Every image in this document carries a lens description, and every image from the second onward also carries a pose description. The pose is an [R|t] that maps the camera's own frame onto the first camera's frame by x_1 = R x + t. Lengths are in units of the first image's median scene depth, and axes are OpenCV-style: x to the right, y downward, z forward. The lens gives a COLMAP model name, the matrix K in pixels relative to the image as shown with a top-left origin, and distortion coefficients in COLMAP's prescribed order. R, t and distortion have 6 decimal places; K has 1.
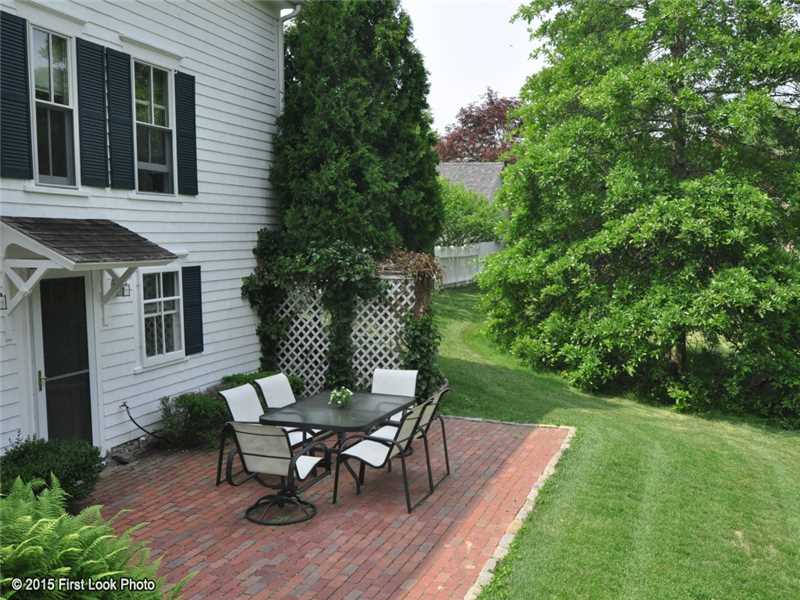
lens RADIAL K [[765.6, 0, 400.0], [0, 765.6, 300.0], [0, 0, 1]] dist [0.002658, 0.001713]
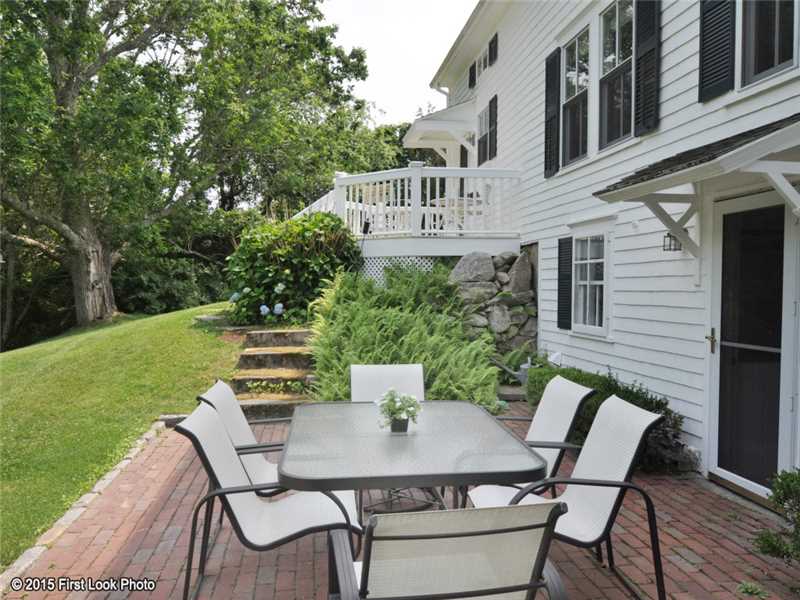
lens RADIAL K [[581.8, 0, 400.0], [0, 581.8, 300.0], [0, 0, 1]] dist [-0.003156, -0.001520]
pose [[-0.866245, 0.001109, -0.499618, 0.119187], [-0.053422, 0.994059, 0.094830, 0.022366], [0.496754, 0.108837, -0.861040, 1.356402]]
